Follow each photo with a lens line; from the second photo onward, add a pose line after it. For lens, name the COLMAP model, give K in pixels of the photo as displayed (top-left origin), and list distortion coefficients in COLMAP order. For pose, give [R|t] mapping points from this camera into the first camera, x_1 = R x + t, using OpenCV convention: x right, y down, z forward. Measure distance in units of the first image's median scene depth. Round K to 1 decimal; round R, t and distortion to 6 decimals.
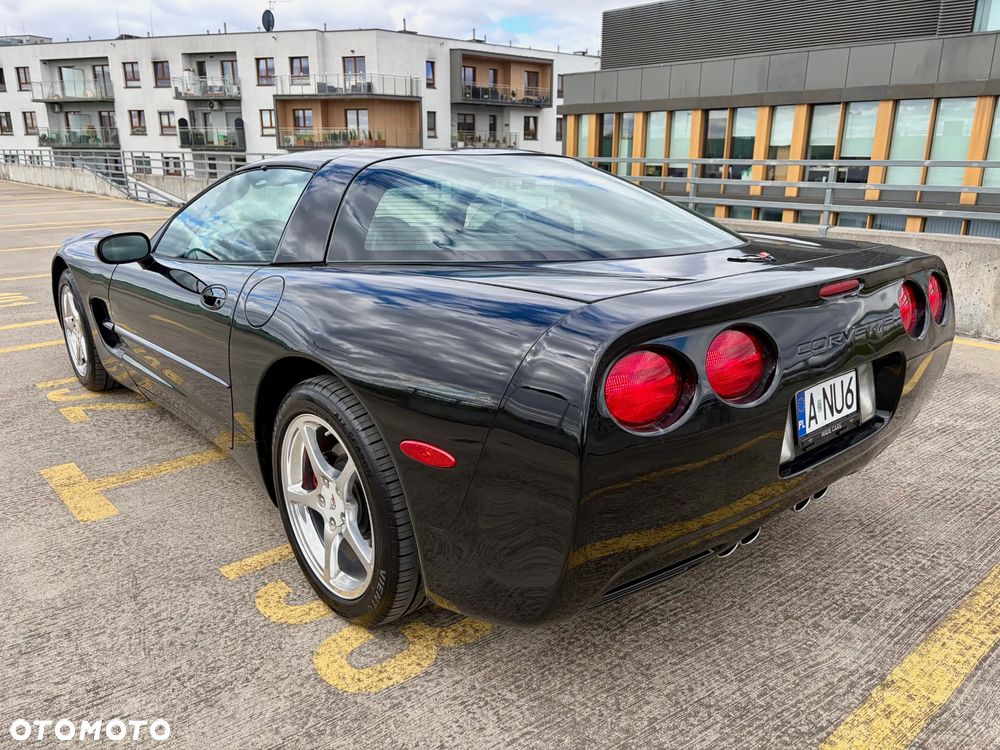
lens RADIAL K [[751.6, 0, 504.6], [0, 751.6, 377.4], [0, 0, 1]] dist [0.069979, -0.080075]
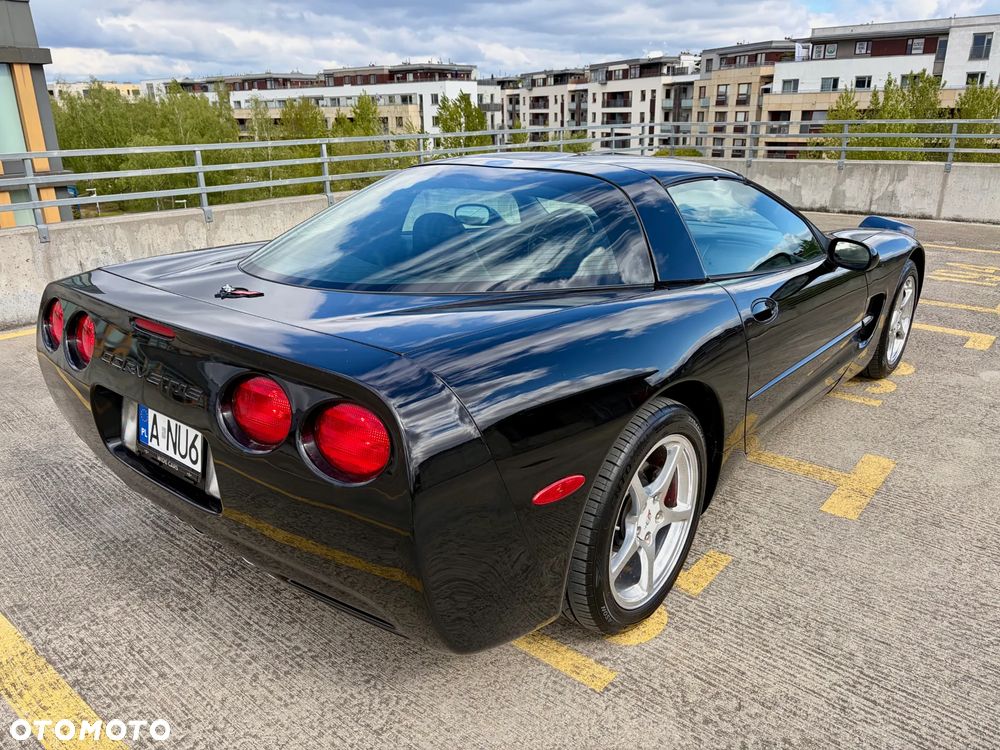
lens RADIAL K [[748.7, 0, 499.6], [0, 748.7, 384.1], [0, 0, 1]] dist [0.069380, -0.075269]
pose [[-0.149440, -0.342446, 0.927577, -1.769426], [0.297913, 0.878923, 0.372480, -0.638732], [-0.942823, 0.332001, -0.029327, 1.831096]]
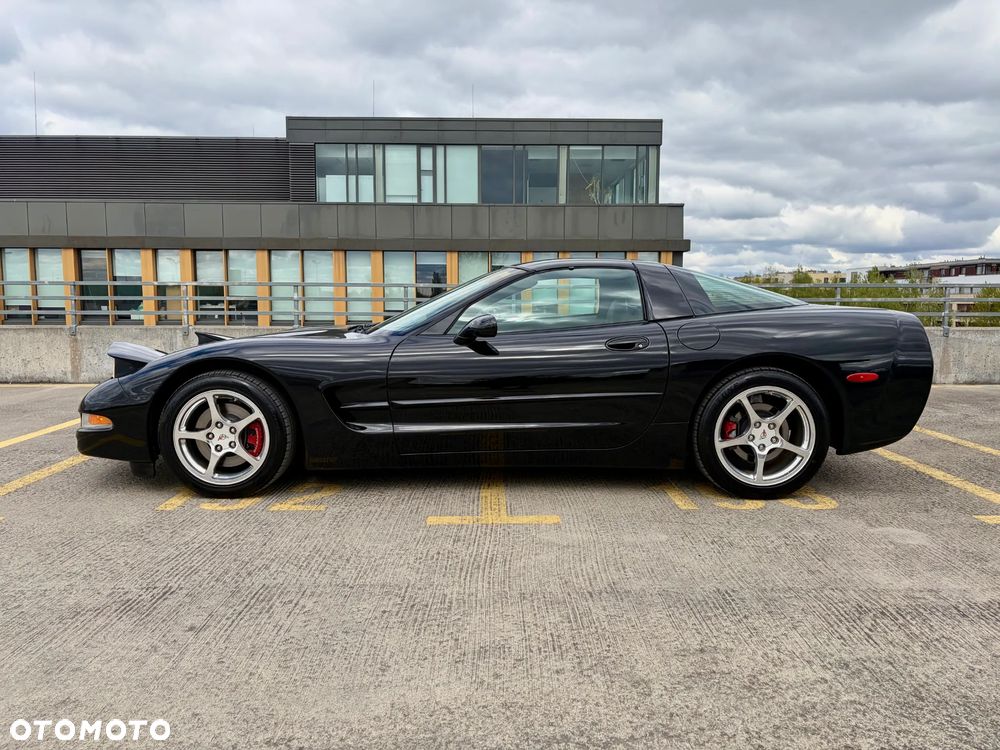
lens RADIAL K [[751.6, 0, 504.6], [0, 751.6, 377.4], [0, 0, 1]] dist [0.069979, -0.080075]
pose [[0.645488, -0.083271, 0.759217, -1.821579], [0.219650, 0.972284, -0.080106, 0.033929], [-0.731505, 0.218469, 0.645888, 0.203680]]
